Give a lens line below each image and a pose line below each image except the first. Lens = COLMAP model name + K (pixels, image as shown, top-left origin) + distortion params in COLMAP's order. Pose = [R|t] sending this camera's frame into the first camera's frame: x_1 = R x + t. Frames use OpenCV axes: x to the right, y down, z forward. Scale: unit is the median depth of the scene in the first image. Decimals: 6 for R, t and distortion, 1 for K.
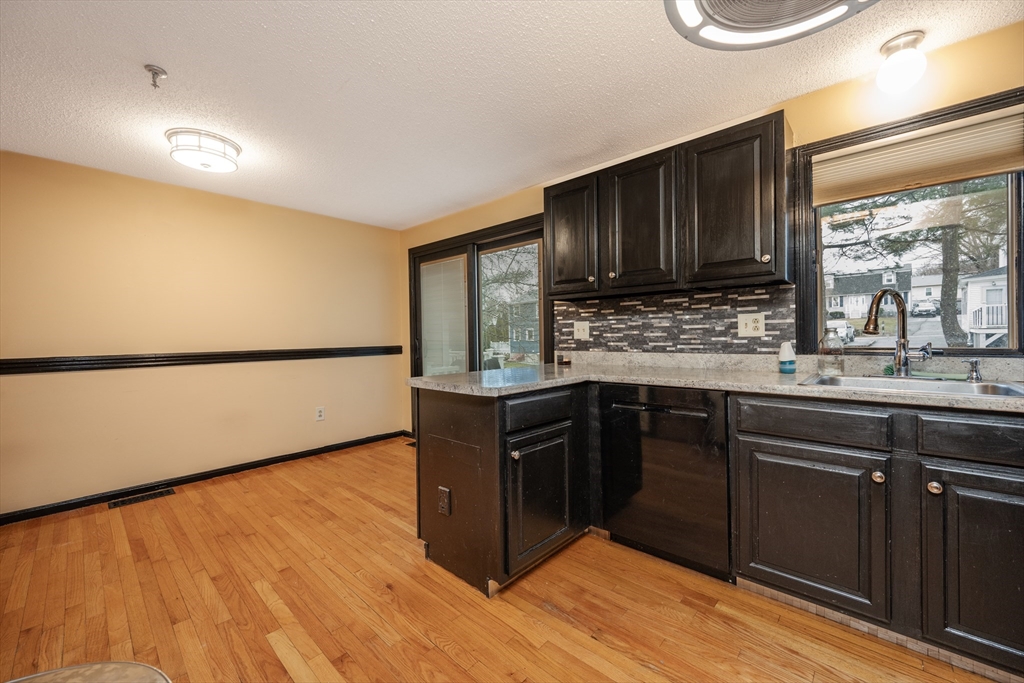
lens RADIAL K [[402.9, 0, 512.4], [0, 402.9, 337.5], [0, 0, 1]] dist [-0.000441, 0.000033]
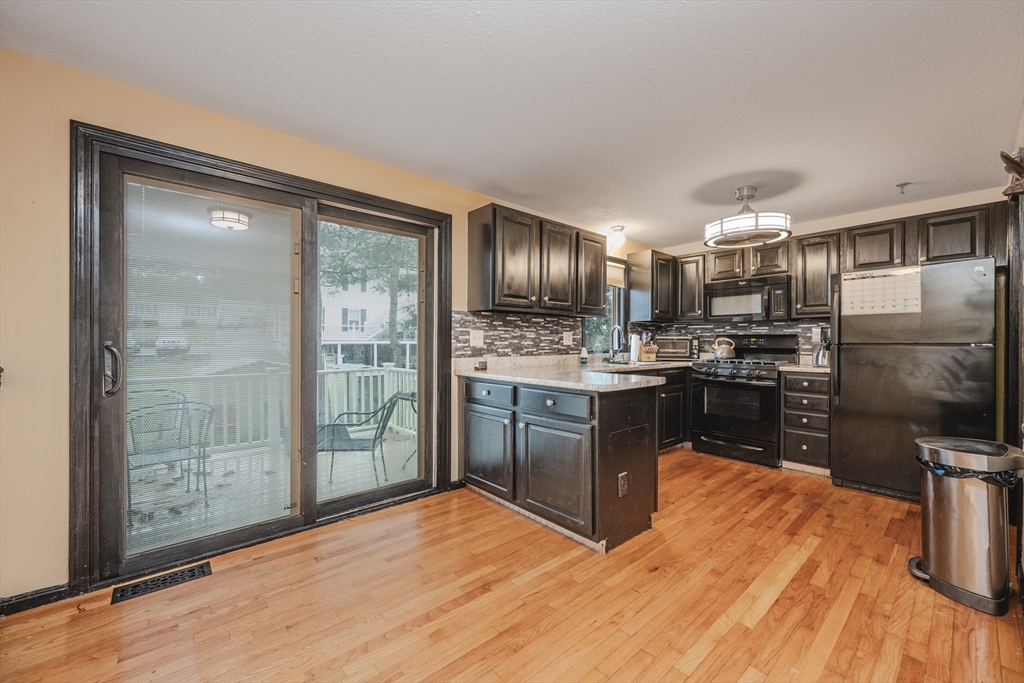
lens RADIAL K [[402.9, 0, 512.4], [0, 402.9, 337.5], [0, 0, 1]] dist [-0.000441, 0.000033]
pose [[0.110272, 0.023462, 0.993625, -1.050134], [-0.000475, 0.999722, -0.023553, 0.006574], [-0.993901, 0.002125, 0.110252, 0.909255]]
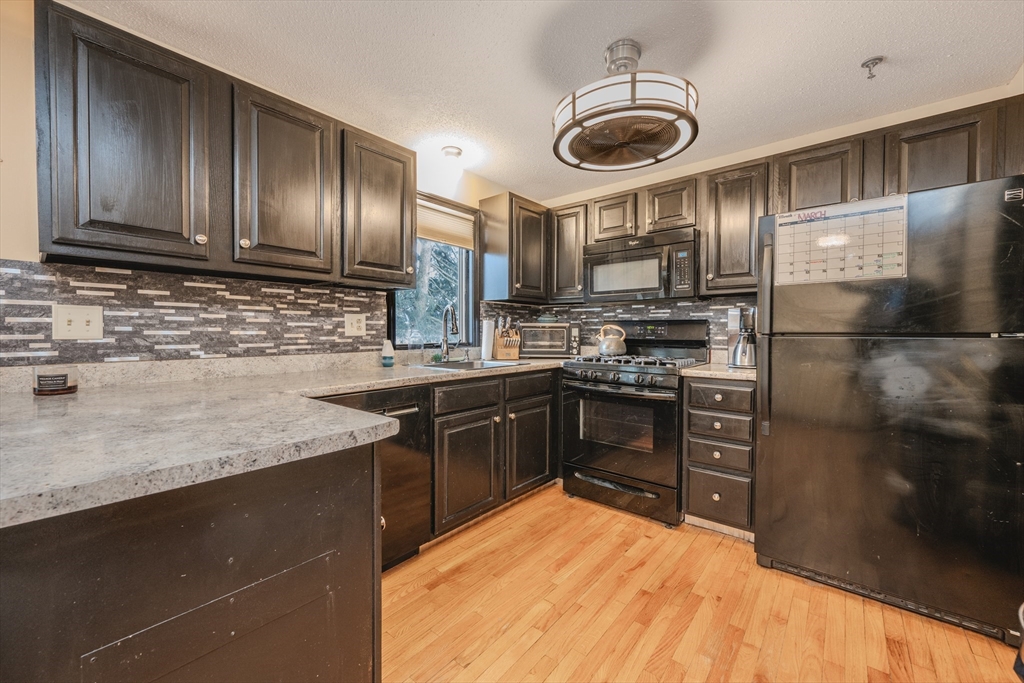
lens RADIAL K [[402.9, 0, 512.4], [0, 402.9, 337.5], [0, 0, 1]] dist [-0.000441, 0.000033]
pose [[-0.050111, -0.000308, 0.998744, -0.420719], [0.003402, 0.999994, 0.000479, 0.002810], [-0.998738, 0.003422, -0.050110, 0.556549]]
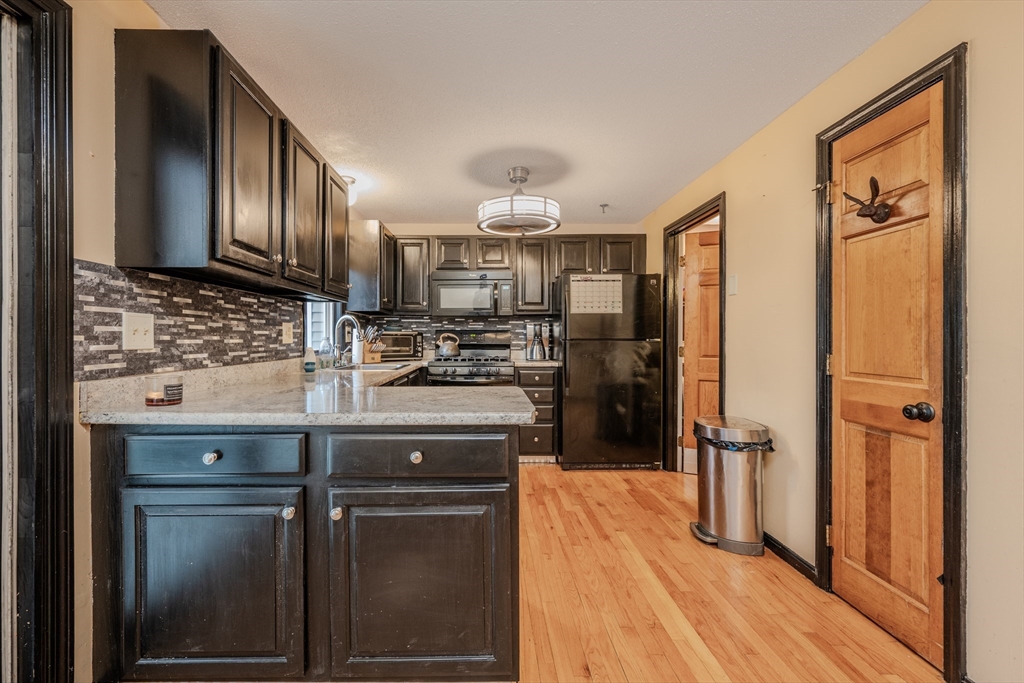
lens RADIAL K [[418.7, 0, 485.9], [0, 418.7, 338.0], [0, 0, 1]] dist [-0.000992, -0.000172]
pose [[-0.678760, 0.012620, 0.734252, -0.545516], [0.011660, 0.999911, -0.006408, -0.002764], [-0.734268, 0.004212, -0.678847, 1.200387]]
